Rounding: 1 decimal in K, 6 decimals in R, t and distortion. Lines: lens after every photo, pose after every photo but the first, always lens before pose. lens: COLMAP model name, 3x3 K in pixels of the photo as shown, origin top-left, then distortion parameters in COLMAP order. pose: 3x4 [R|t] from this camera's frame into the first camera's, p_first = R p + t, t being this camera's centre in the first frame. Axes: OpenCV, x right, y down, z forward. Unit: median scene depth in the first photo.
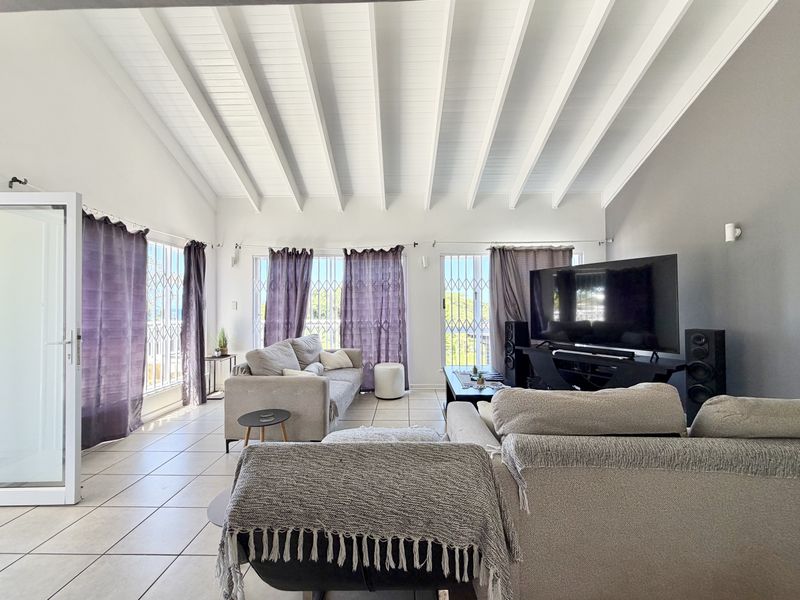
lens RADIAL K [[322.6, 0, 400.0], [0, 322.6, 300.0], [0, 0, 1]] dist [0.002763, 0.000329]
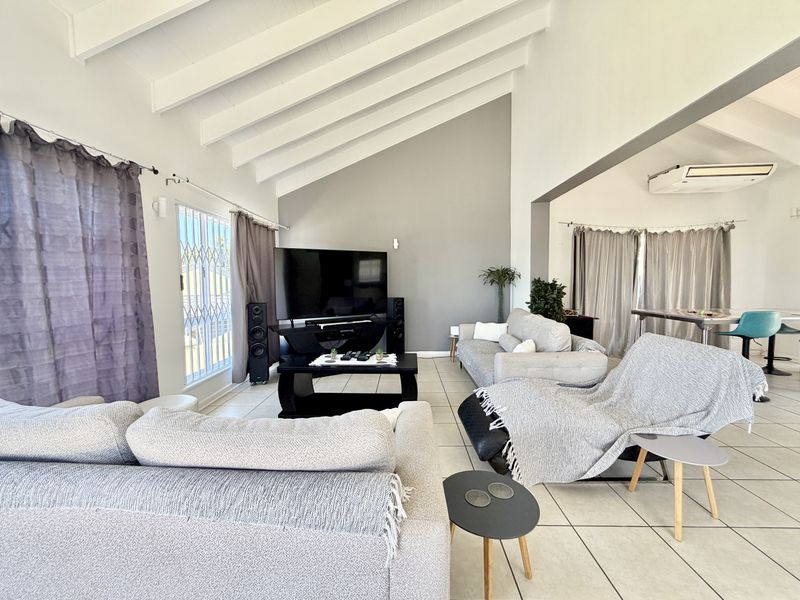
lens RADIAL K [[322.6, 0, 400.0], [0, 322.6, 300.0], [0, 0, 1]] dist [0.002763, 0.000329]
pose [[0.009949, -0.043928, 0.998985, -0.502736], [-0.002331, 0.999031, 0.043954, 0.017701], [-0.999948, -0.002766, 0.009837, 0.592018]]
